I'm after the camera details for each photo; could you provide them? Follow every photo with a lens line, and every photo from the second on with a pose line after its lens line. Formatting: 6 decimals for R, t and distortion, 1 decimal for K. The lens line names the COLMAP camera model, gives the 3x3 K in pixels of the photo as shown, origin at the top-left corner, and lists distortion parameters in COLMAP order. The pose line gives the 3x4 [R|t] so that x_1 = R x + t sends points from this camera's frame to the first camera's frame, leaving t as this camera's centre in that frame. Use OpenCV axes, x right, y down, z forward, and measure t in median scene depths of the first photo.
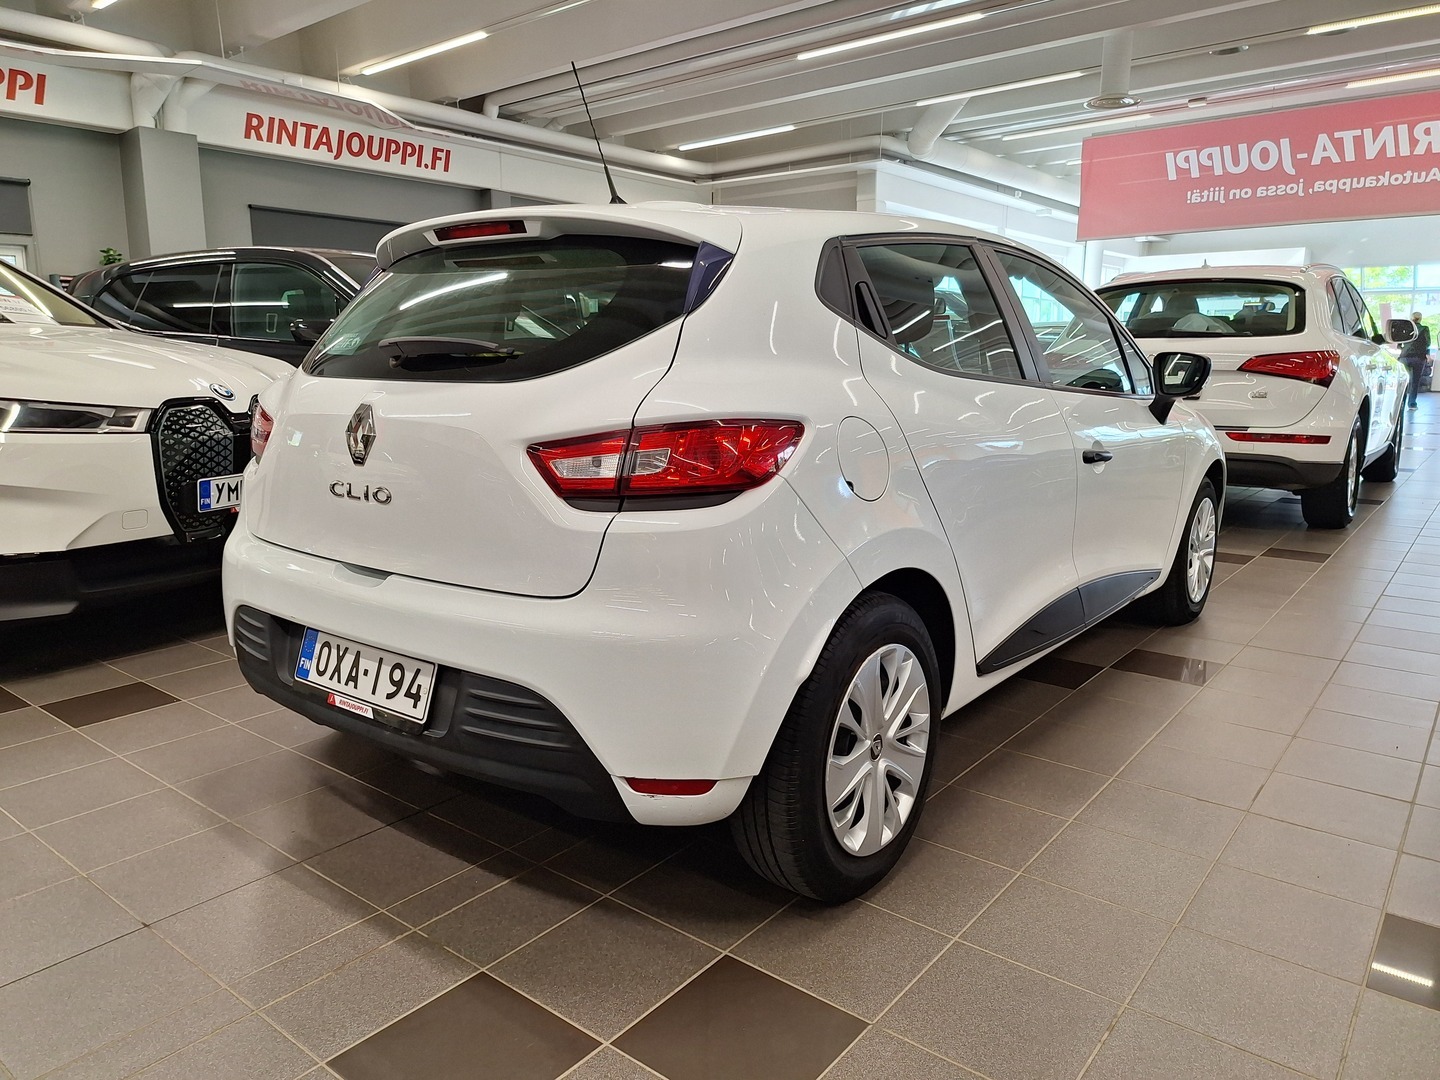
lens RADIAL K [[1003.9, 0, 720.0], [0, 1003.9, 540.0], [0, 0, 1]] dist [0.020740, -0.002967]
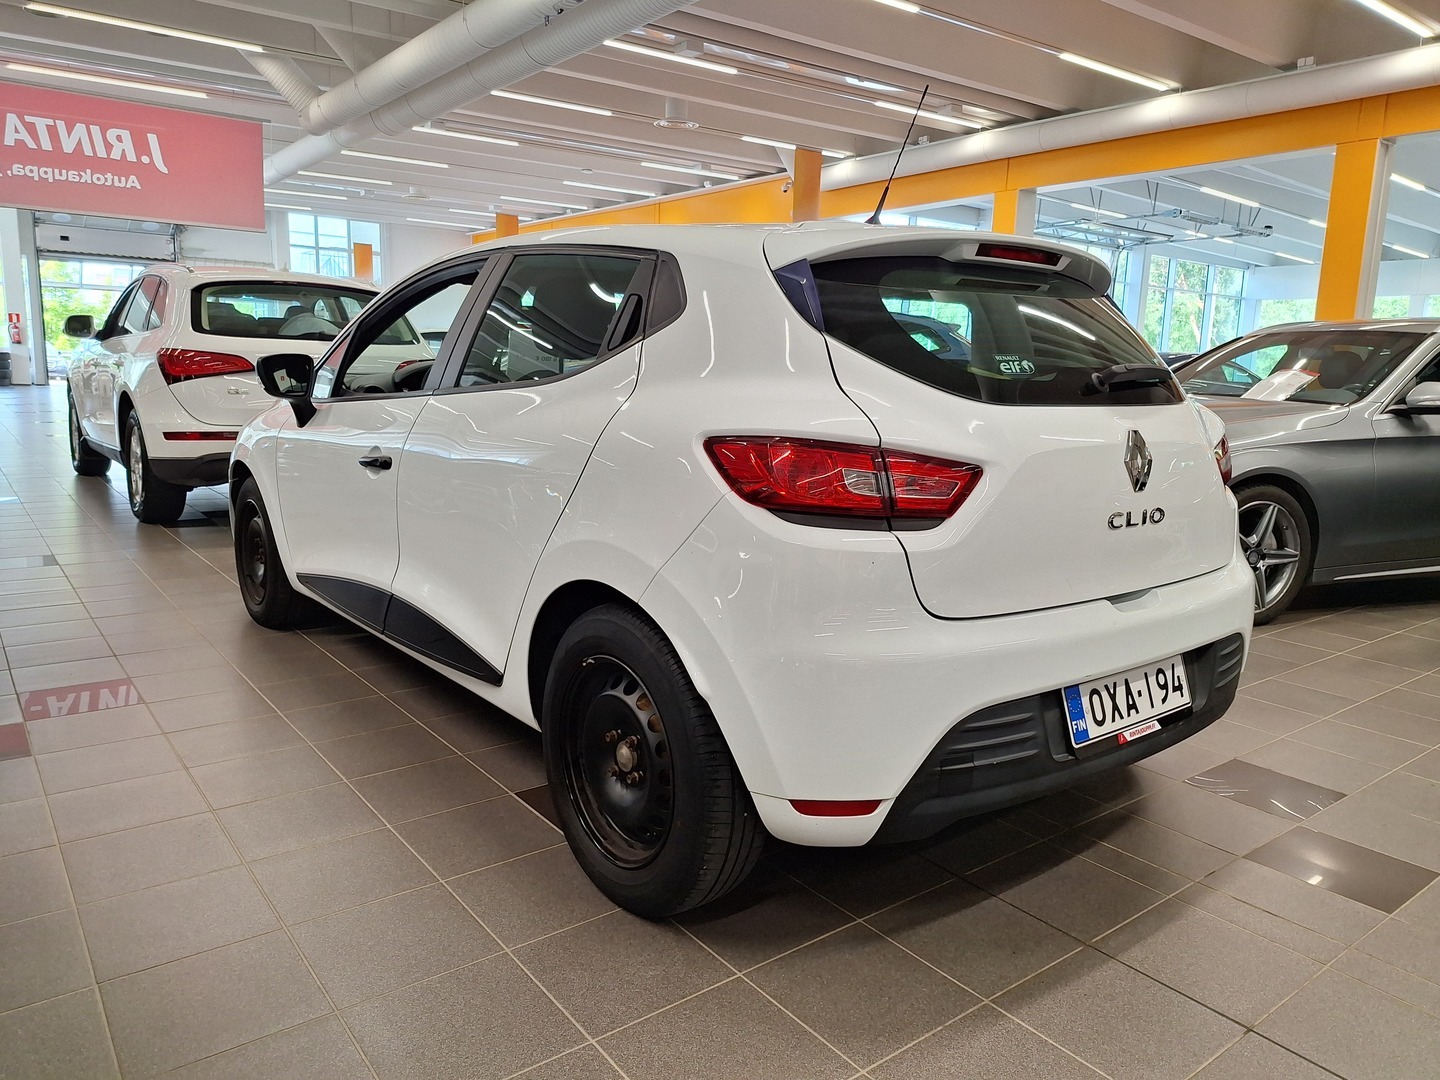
lens RADIAL K [[1012.6, 0, 711.5], [0, 1012.6, 549.2], [0, 0, 1]] dist [0.014130, -0.001094]
pose [[0.254612, -0.170834, 0.951834, -0.432490], [0.154850, 0.978774, 0.134247, -0.065927], [-0.954565, 0.113211, 0.275661, 0.341012]]
